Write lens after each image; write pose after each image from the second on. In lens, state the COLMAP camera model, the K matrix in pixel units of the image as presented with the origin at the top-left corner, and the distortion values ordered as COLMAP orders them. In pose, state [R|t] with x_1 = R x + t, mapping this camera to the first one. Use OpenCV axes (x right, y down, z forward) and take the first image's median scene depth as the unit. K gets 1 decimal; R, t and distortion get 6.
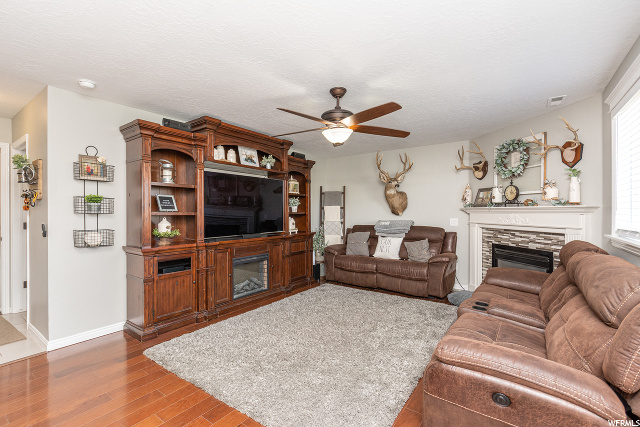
lens RADIAL K [[279.9, 0, 319.4], [0, 279.9, 213.2], [0, 0, 1]] dist [-0.002248, -0.000760]
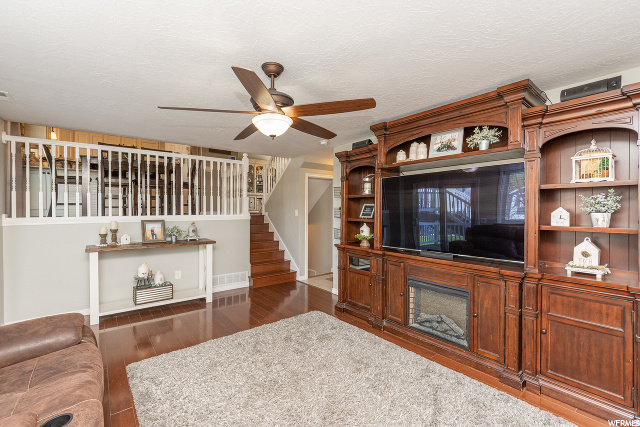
lens RADIAL K [[279.9, 0, 318.7], [0, 279.9, 211.7], [0, 0, 1]] dist [-0.002248, -0.000760]
pose [[-0.256347, 0.001210, -0.966584, 0.277204], [-0.008824, 0.999955, 0.003592, -0.015294], [0.966544, 0.009450, -0.256325, 0.470057]]
